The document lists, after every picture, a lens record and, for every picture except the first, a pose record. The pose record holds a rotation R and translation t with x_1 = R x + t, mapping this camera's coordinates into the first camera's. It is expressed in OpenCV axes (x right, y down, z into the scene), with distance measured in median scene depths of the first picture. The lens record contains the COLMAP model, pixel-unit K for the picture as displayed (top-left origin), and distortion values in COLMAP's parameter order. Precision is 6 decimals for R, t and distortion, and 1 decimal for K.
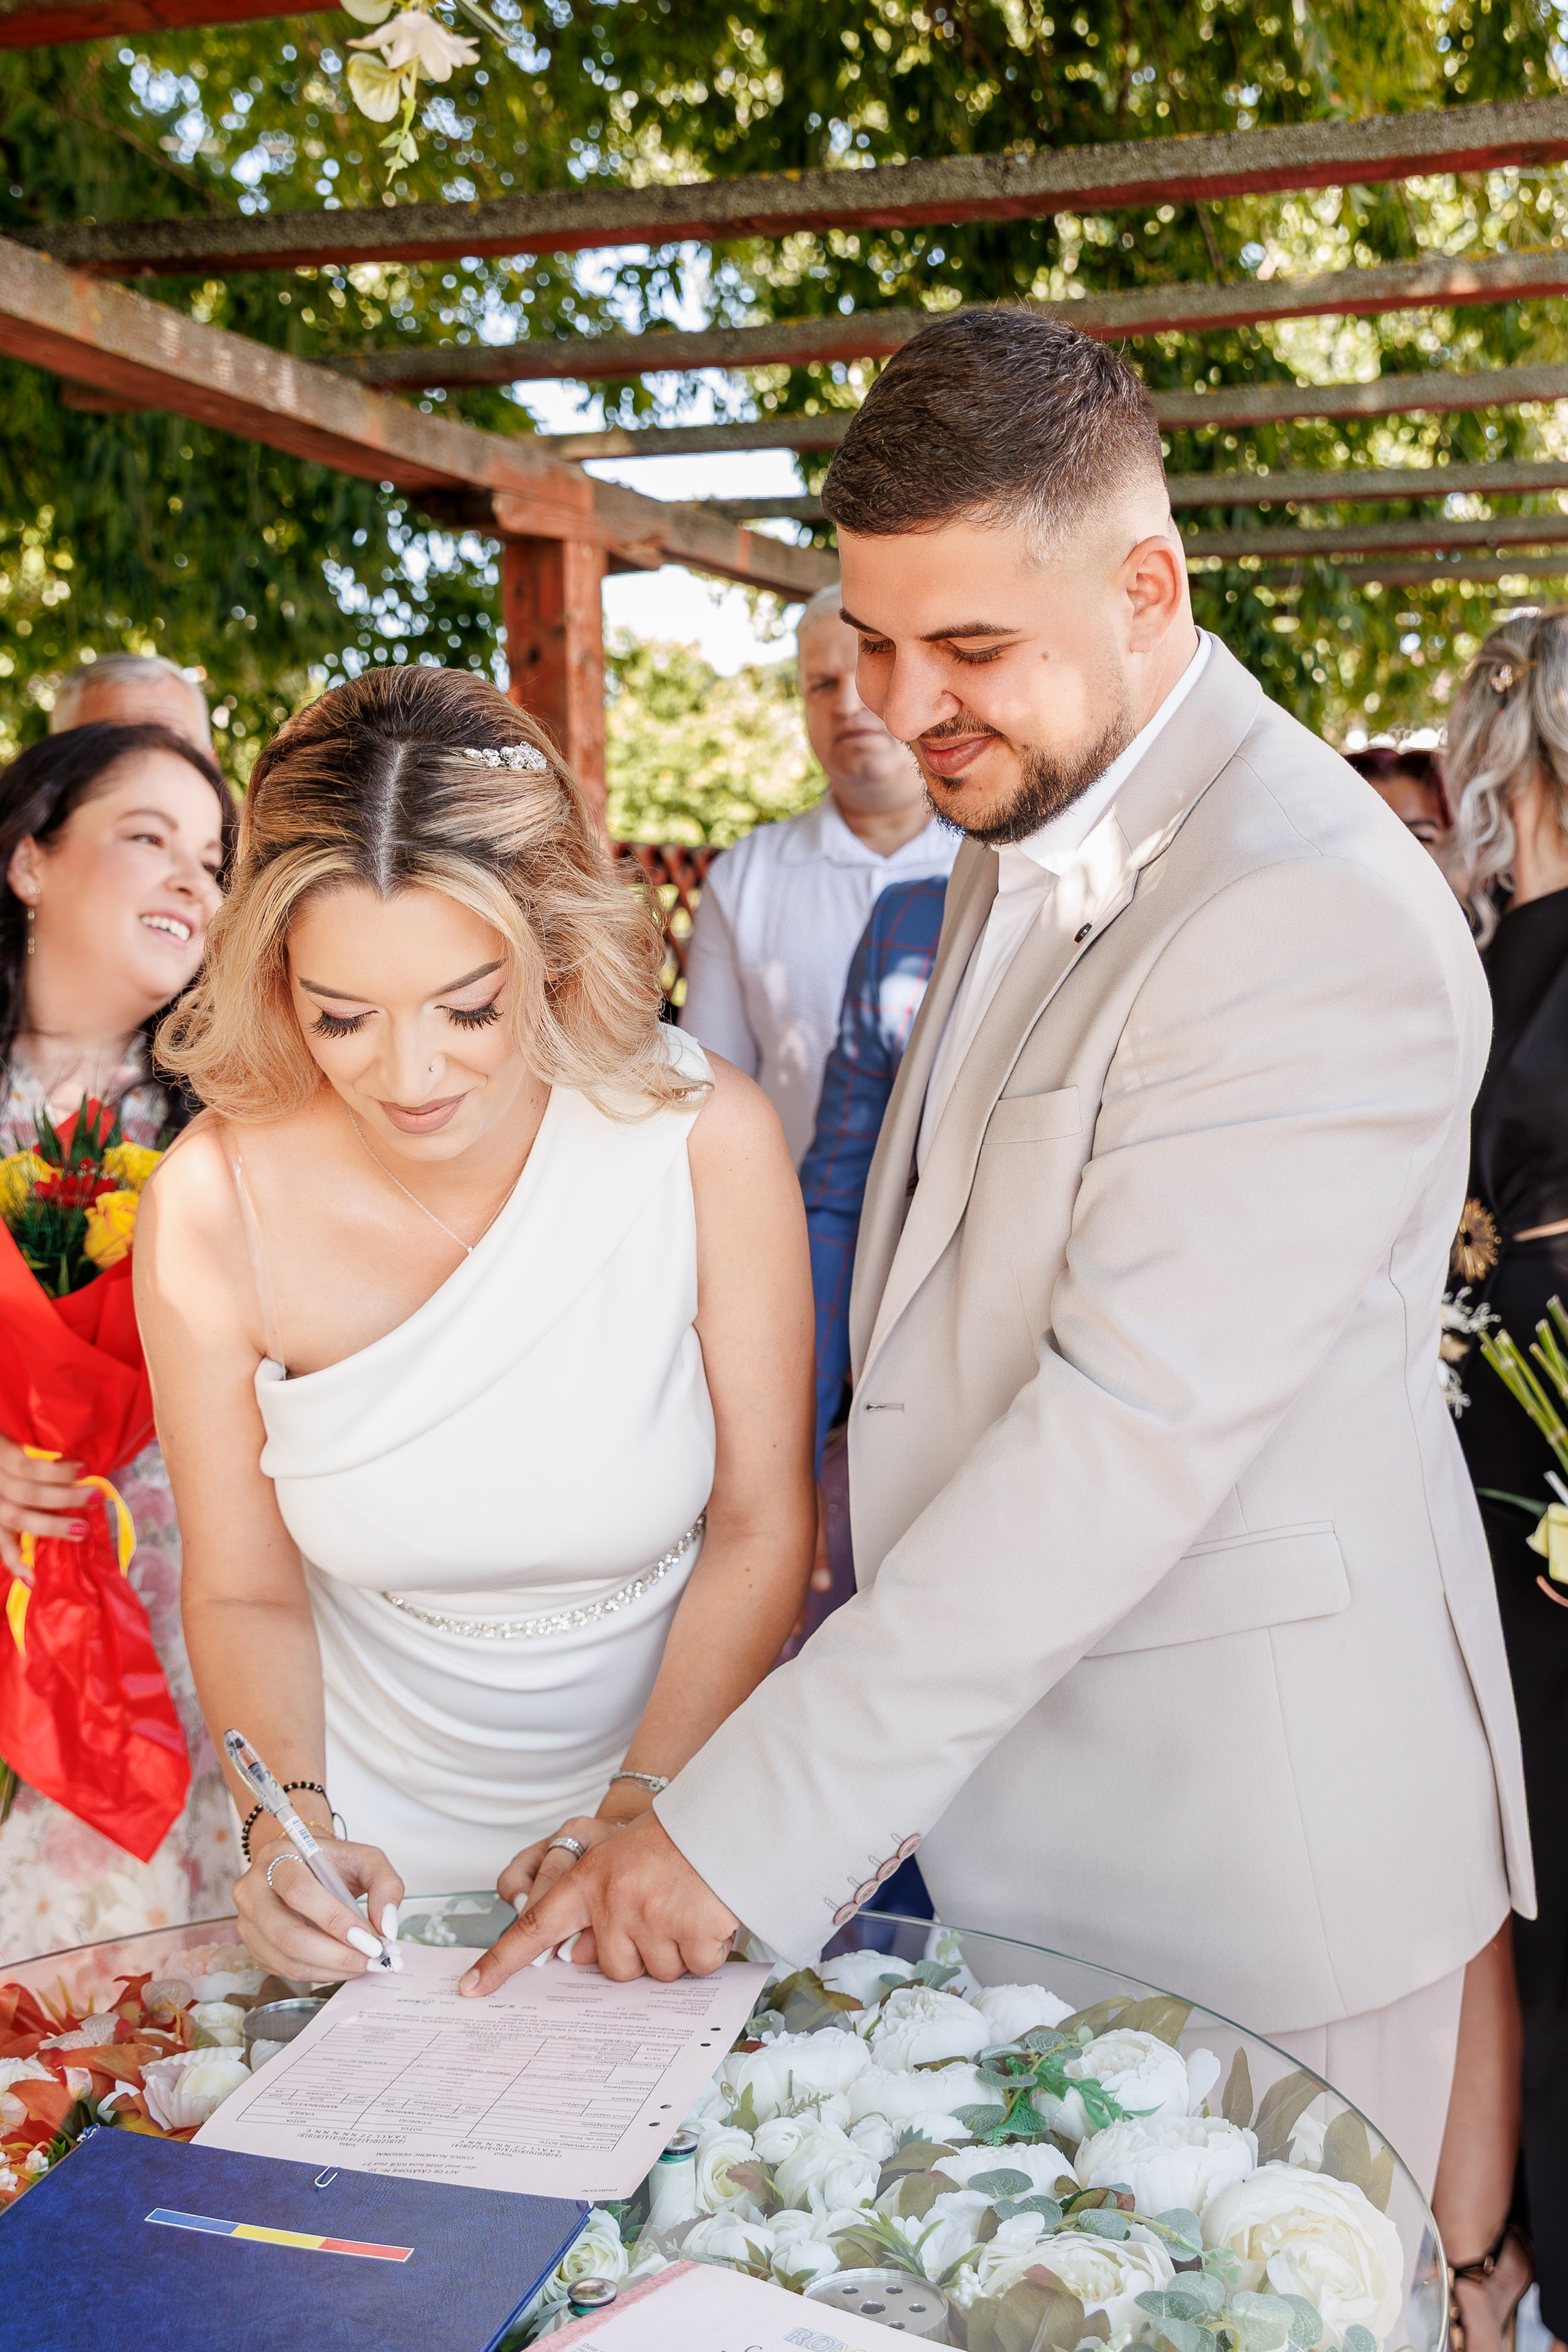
lens RADIAL K [[2968.0, 0, 784.0], [0, 2968.0, 1176.0], [0, 0, 1]] dist [0.013402, 0.012598]
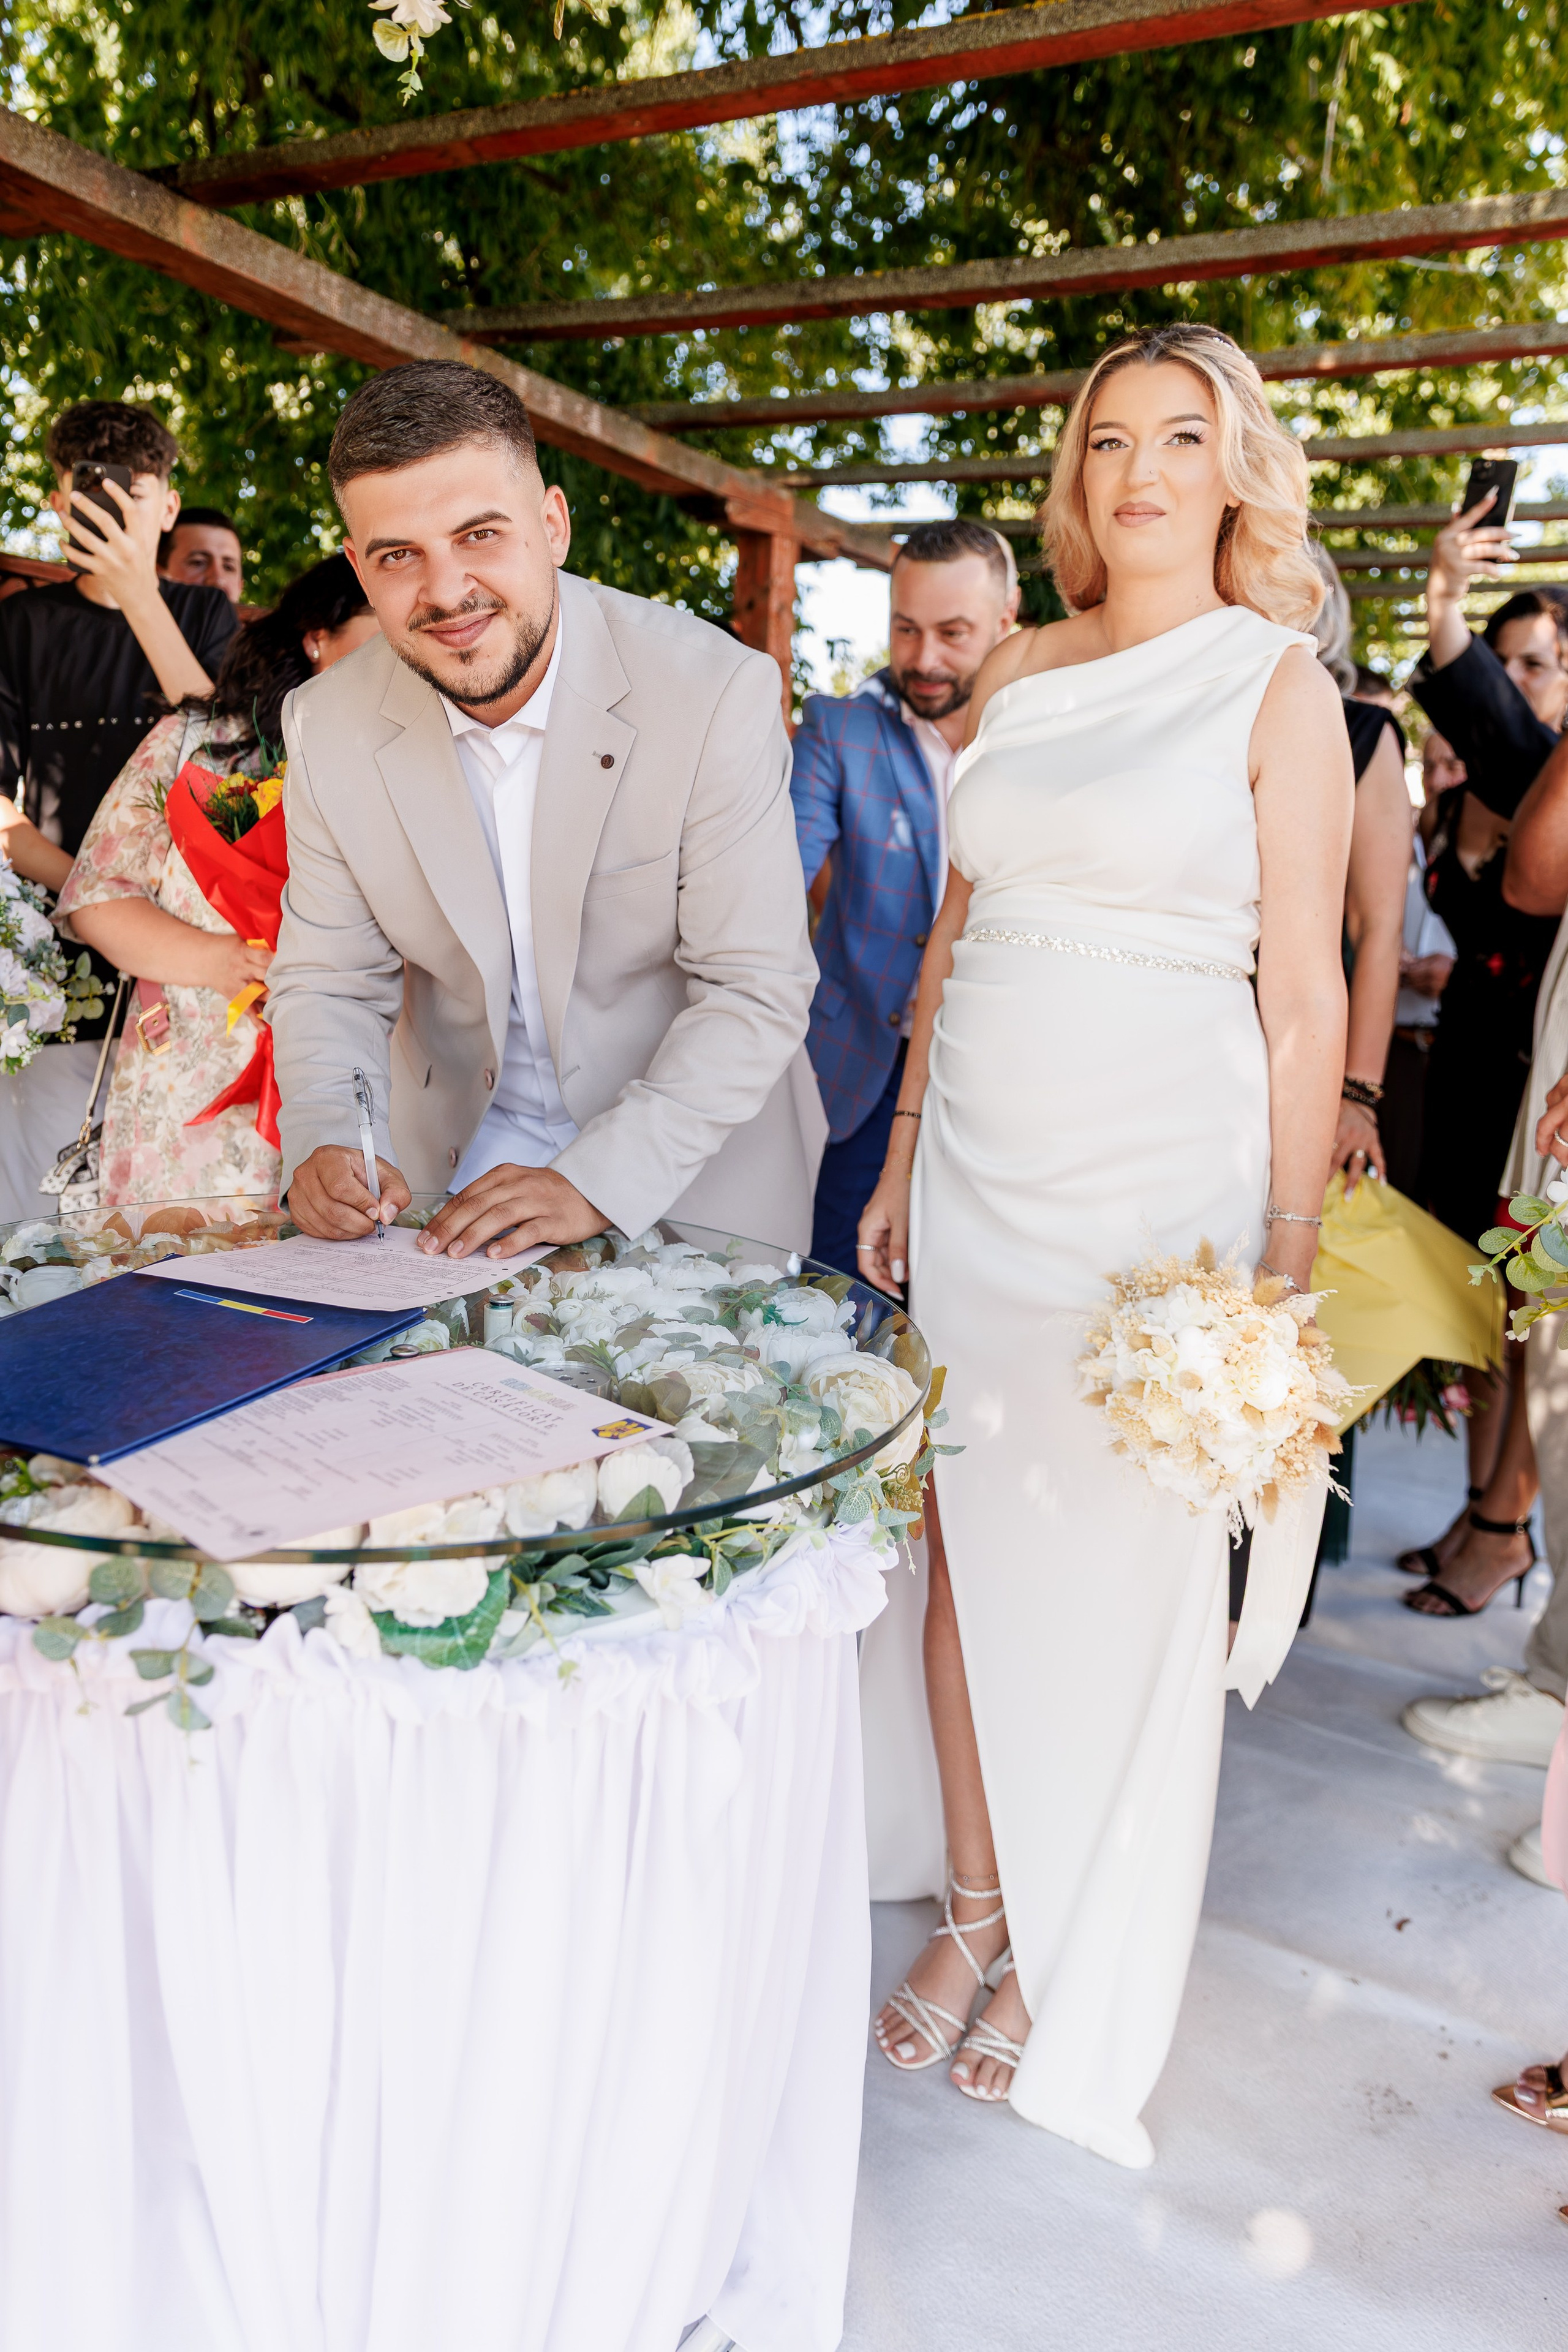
lens RADIAL K [[1790.7, 0, 686.9], [0, 1790.7, 1025.0], [0, 0, 1]] dist [0.035969, 0.002068]
pose [[0.984683, 0.076127, -0.156857, 0.074206], [-0.073055, 0.997008, 0.025263, 0.047404], [0.158311, -0.013417, 0.987298, 0.005770]]
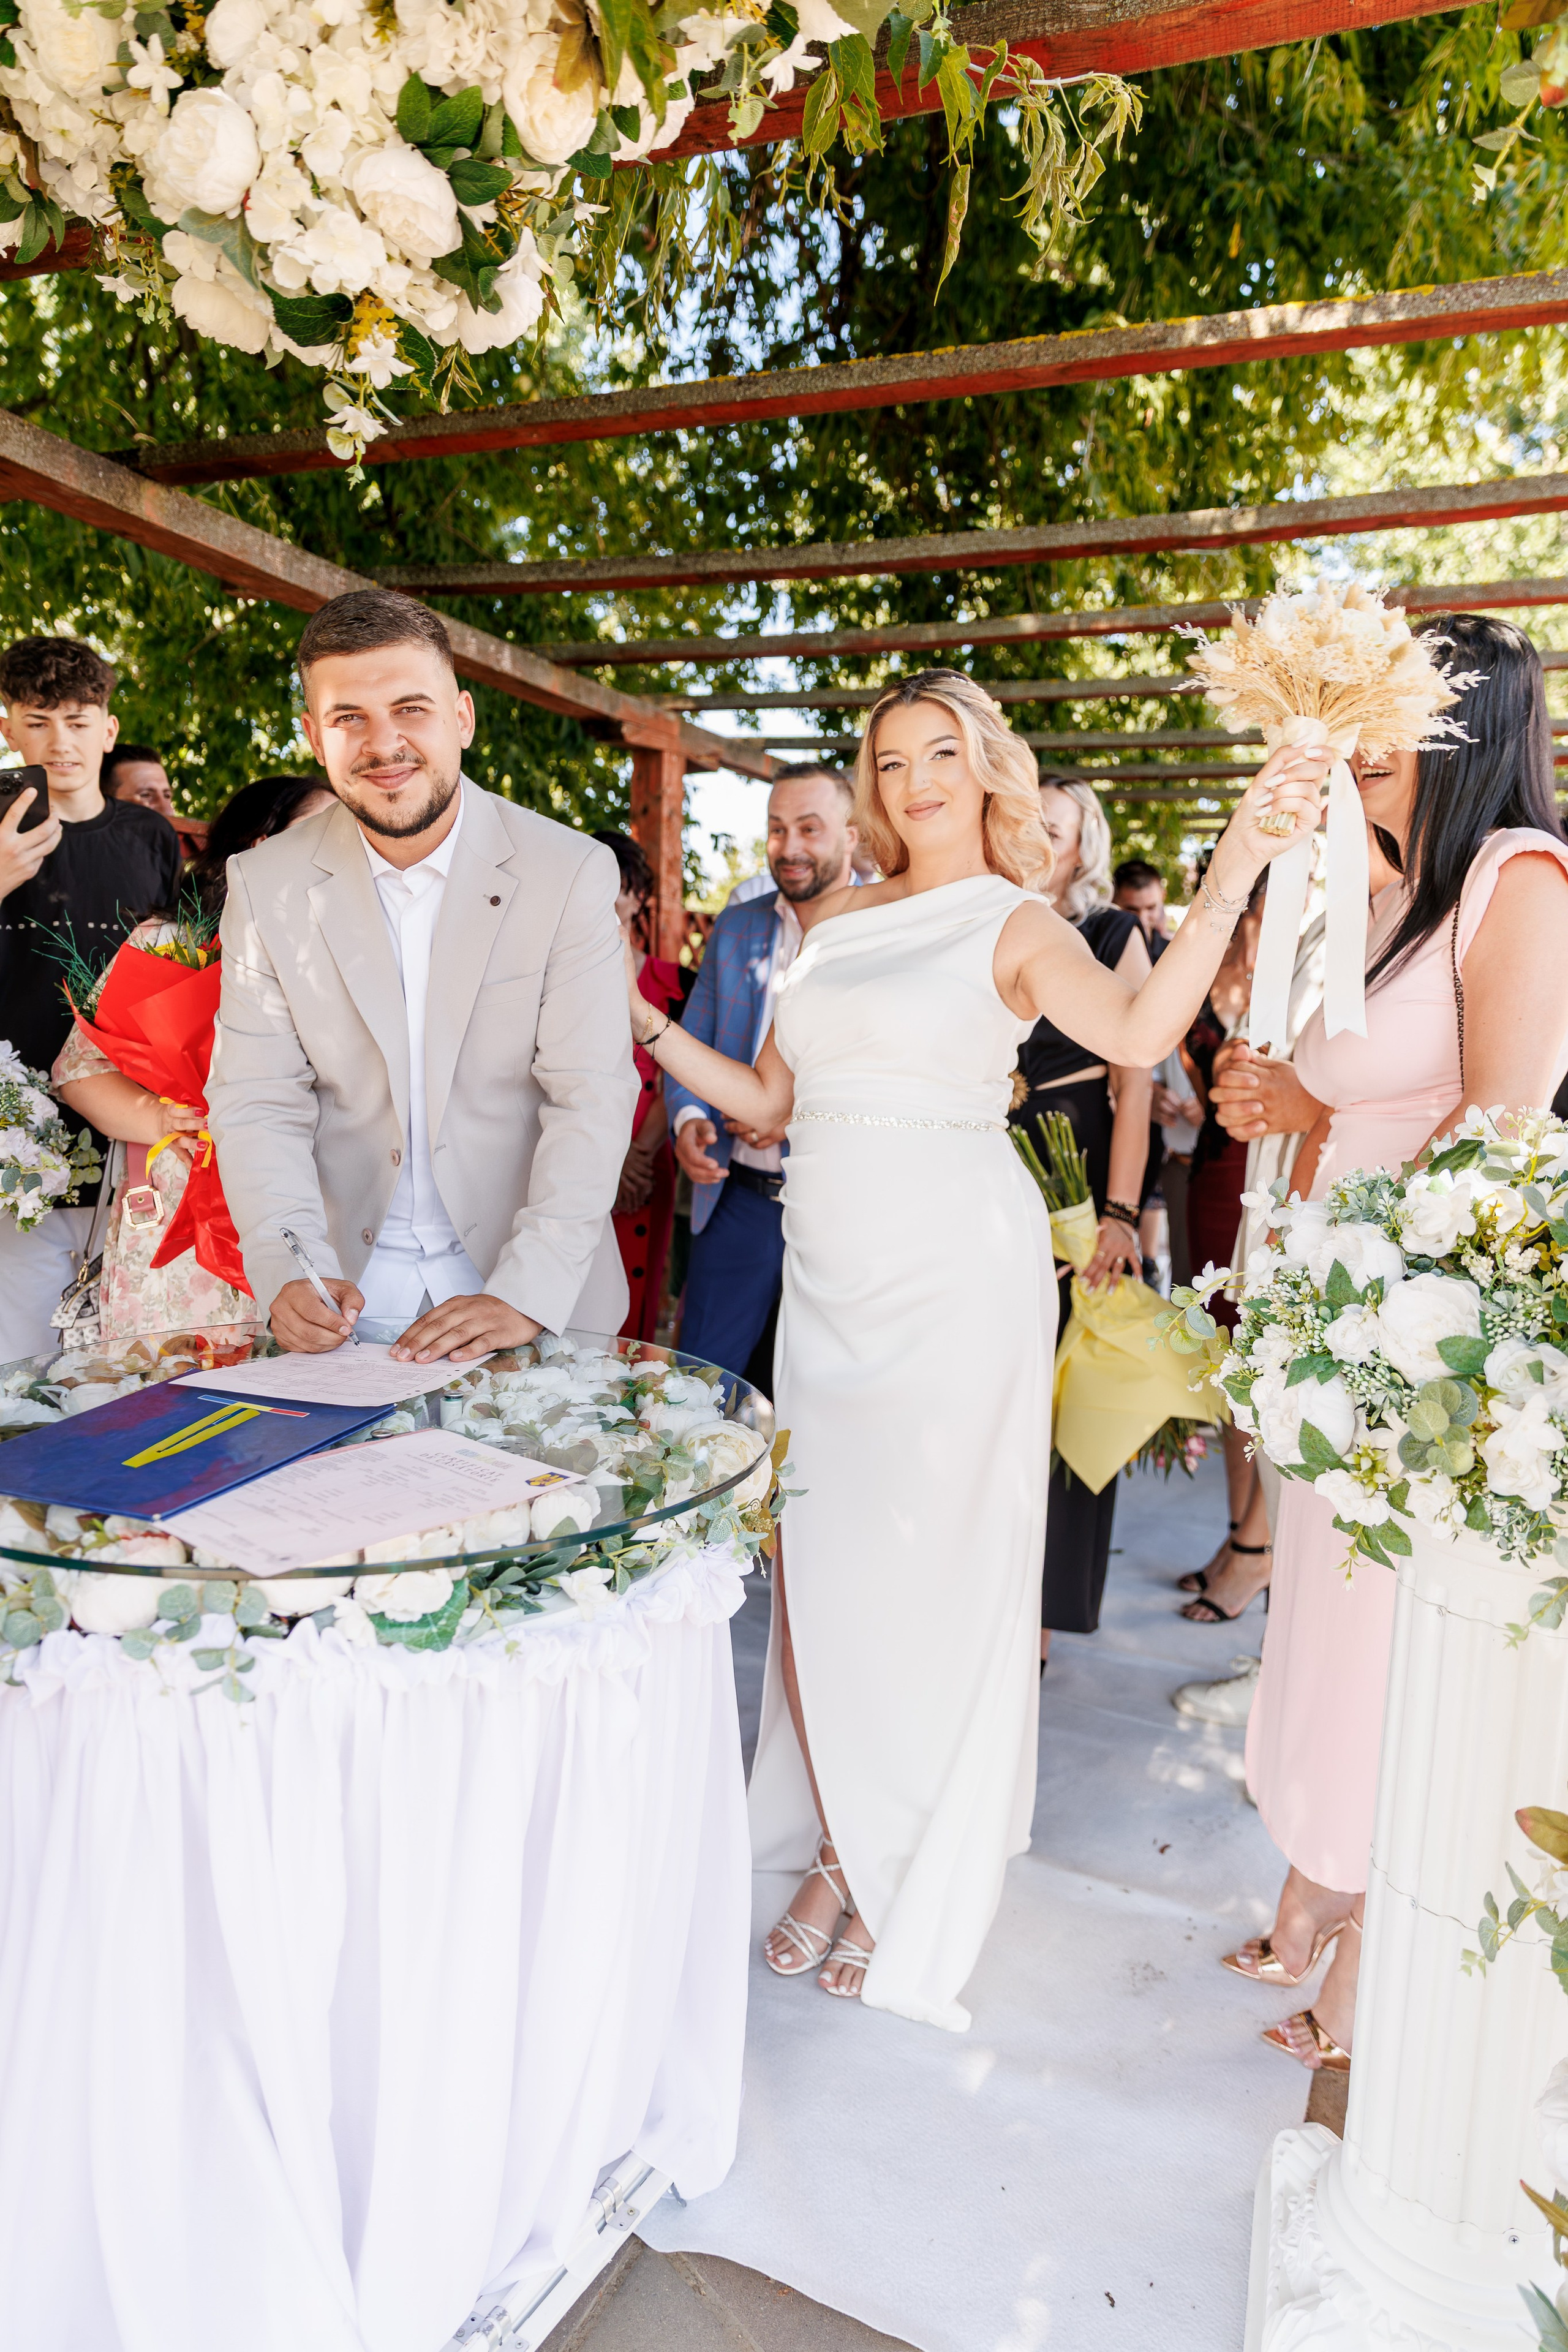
lens RADIAL K [[1594.1, 0, 784.0], [0, 1594.1, 1176.0], [0, 0, 1]] dist [0.023203, 0.000661]
pose [[0.997673, 0.050804, -0.045475, 0.088172], [-0.049626, 0.998412, 0.026660, 0.041271], [0.046757, -0.024342, 0.998610, -0.059127]]
